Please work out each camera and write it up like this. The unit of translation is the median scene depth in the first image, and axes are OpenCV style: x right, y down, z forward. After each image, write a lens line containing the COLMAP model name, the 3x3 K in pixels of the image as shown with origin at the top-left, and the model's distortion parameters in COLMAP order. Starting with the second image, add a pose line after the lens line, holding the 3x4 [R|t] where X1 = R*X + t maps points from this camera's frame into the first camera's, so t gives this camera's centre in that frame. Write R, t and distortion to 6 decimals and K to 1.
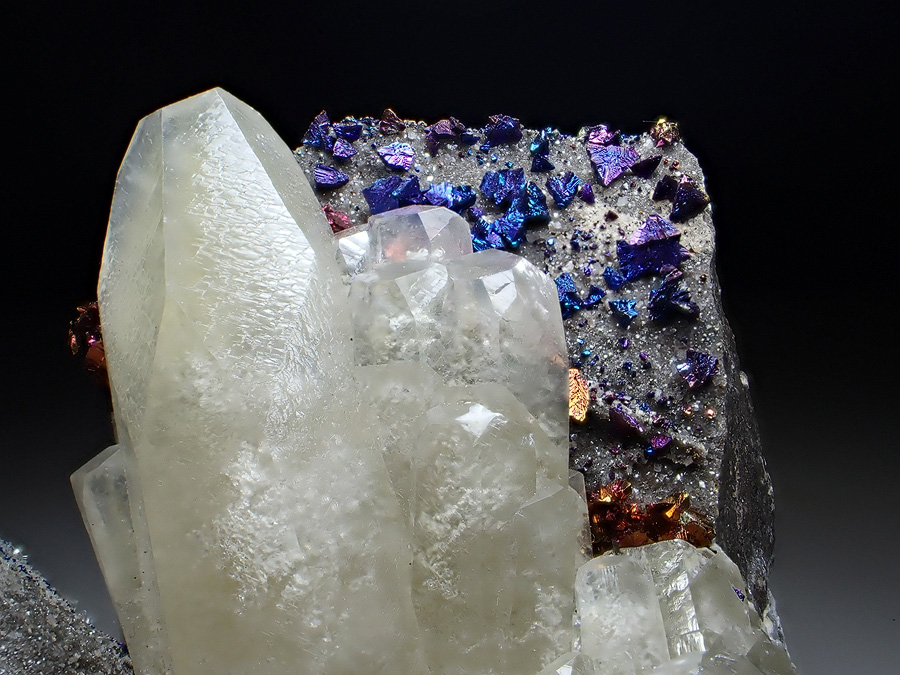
lens RADIAL K [[1084.7, 0, 450.0], [0, 1084.7, 337.5], [0, 0, 1]] dist [-0.006518, -0.019384]
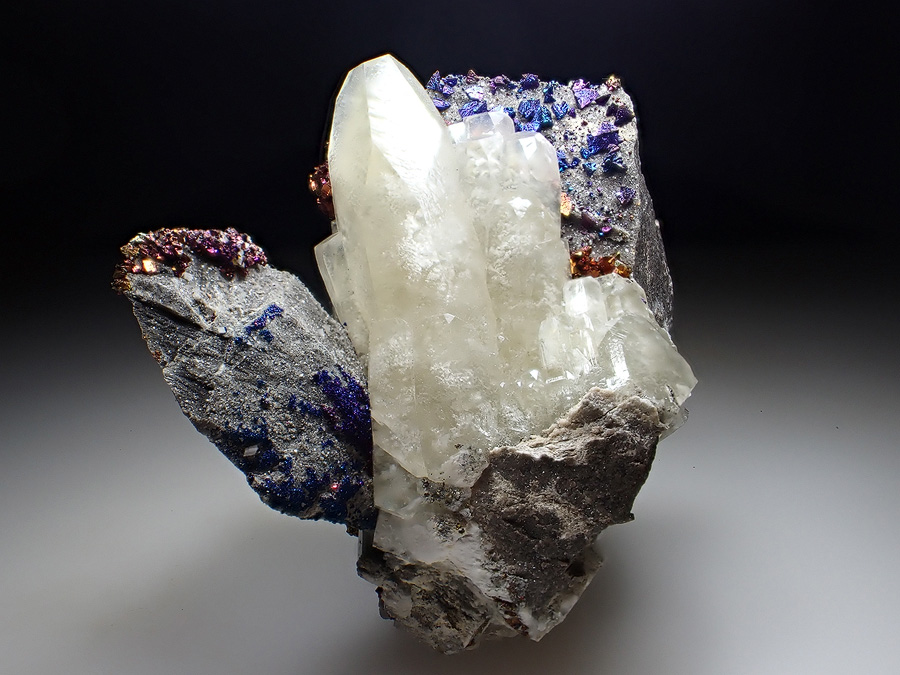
lens RADIAL K [[843.1, 0, 450.0], [0, 843.1, 337.5], [0, 0, 1]] dist [-0.002436, 0.001336]
pose [[0.999489, 0.010781, -0.030102, -0.046620], [-0.010499, 0.999900, 0.009501, 0.275855], [0.030202, -0.009180, 0.999502, -0.562604]]
